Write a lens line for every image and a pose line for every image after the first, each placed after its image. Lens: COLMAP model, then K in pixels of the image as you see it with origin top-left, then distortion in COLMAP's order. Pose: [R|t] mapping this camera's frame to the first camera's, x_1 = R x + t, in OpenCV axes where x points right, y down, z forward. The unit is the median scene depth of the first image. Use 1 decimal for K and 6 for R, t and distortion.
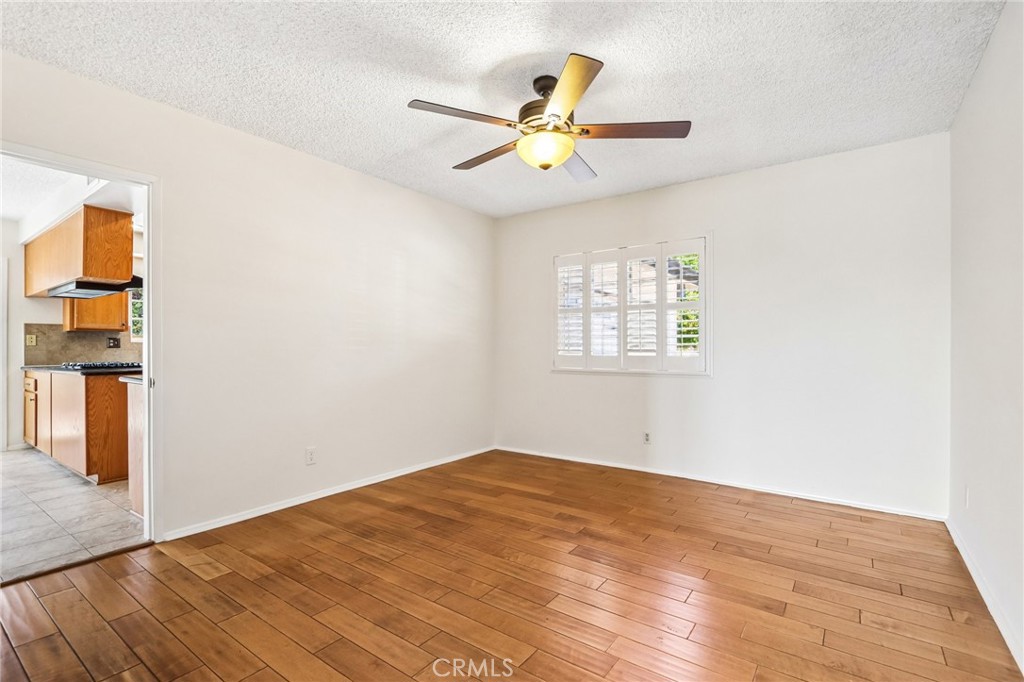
lens RADIAL K [[474.9, 0, 507.8], [0, 474.9, 351.7], [0, 0, 1]] dist [-0.001365, 0.001279]
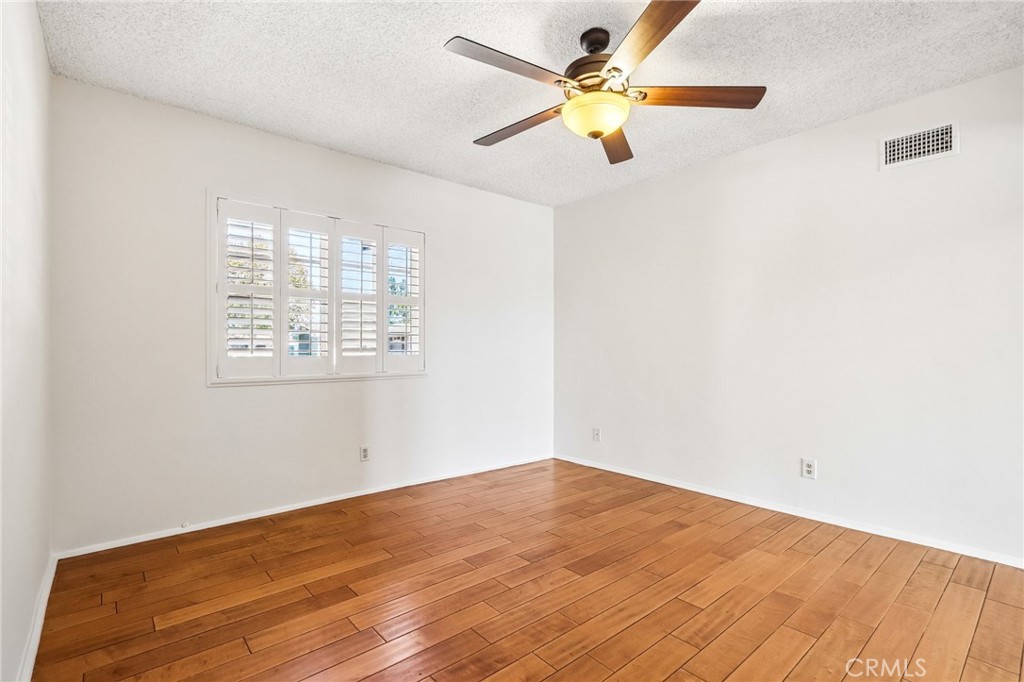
lens RADIAL K [[474.9, 0, 519.9], [0, 474.9, 351.6], [0, 0, 1]] dist [-0.001365, 0.001279]
pose [[0.225305, -0.009303, 0.974244, -0.551710], [0.005379, 0.999951, 0.008304, -0.005209], [-0.974273, 0.003370, 0.225344, 0.654830]]
